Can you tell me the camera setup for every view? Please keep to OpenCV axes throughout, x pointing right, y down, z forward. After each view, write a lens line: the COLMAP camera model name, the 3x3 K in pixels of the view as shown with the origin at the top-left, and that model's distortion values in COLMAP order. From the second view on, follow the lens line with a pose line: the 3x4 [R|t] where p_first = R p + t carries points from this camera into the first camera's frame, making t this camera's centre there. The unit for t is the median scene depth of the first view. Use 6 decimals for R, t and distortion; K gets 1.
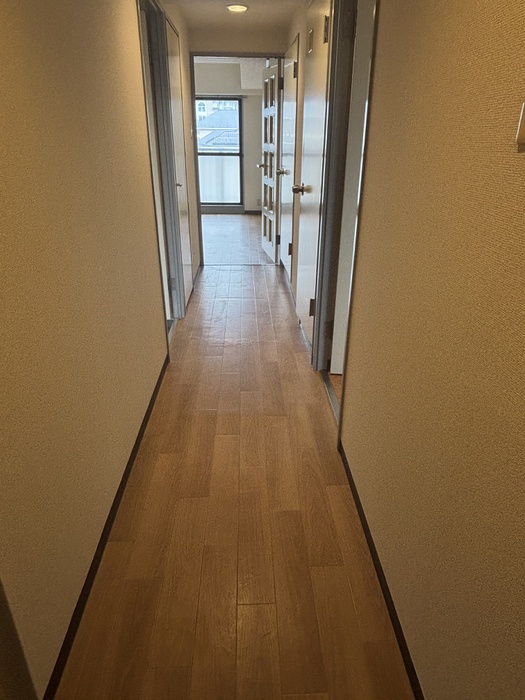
lens RADIAL K [[468.5, 0, 264.2], [0, 468.5, 348.6], [0, 0, 1]] dist [-0.010945, -0.001029]
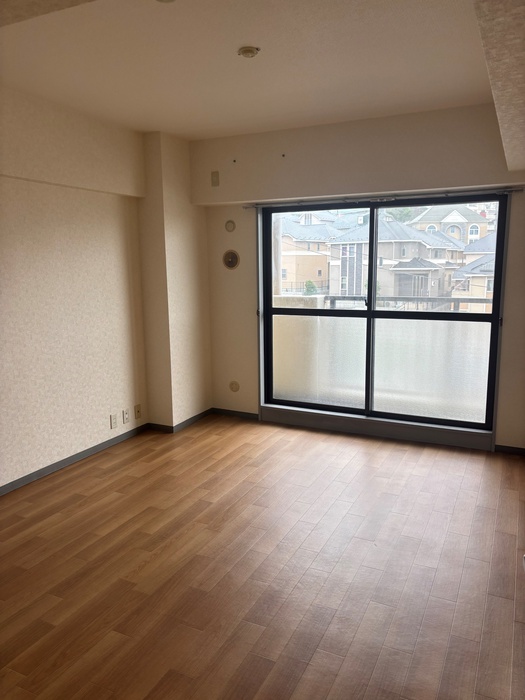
lens RADIAL K [[532.8, 0, 261.2], [0, 532.8, 348.4], [0, 0, 1]] dist [0.044221, -0.004728]
pose [[0.880550, 0.060957, -0.470017, -0.006869], [-0.182518, 0.958824, -0.217588, -0.242780], [0.437400, 0.277383, 0.855418, 0.498333]]
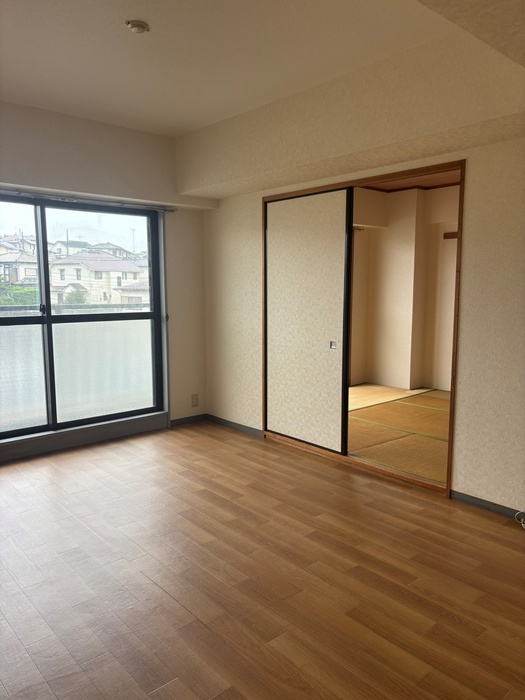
lens RADIAL K [[532.8, 0, 268.1], [0, 532.8, 357.2], [0, 0, 1]] dist [0.044221, -0.004728]
pose [[0.778341, -0.095681, 0.620508, -0.310287], [0.267409, 0.944714, -0.189755, -0.229964], [-0.568047, 0.313624, 0.760896, 0.507655]]
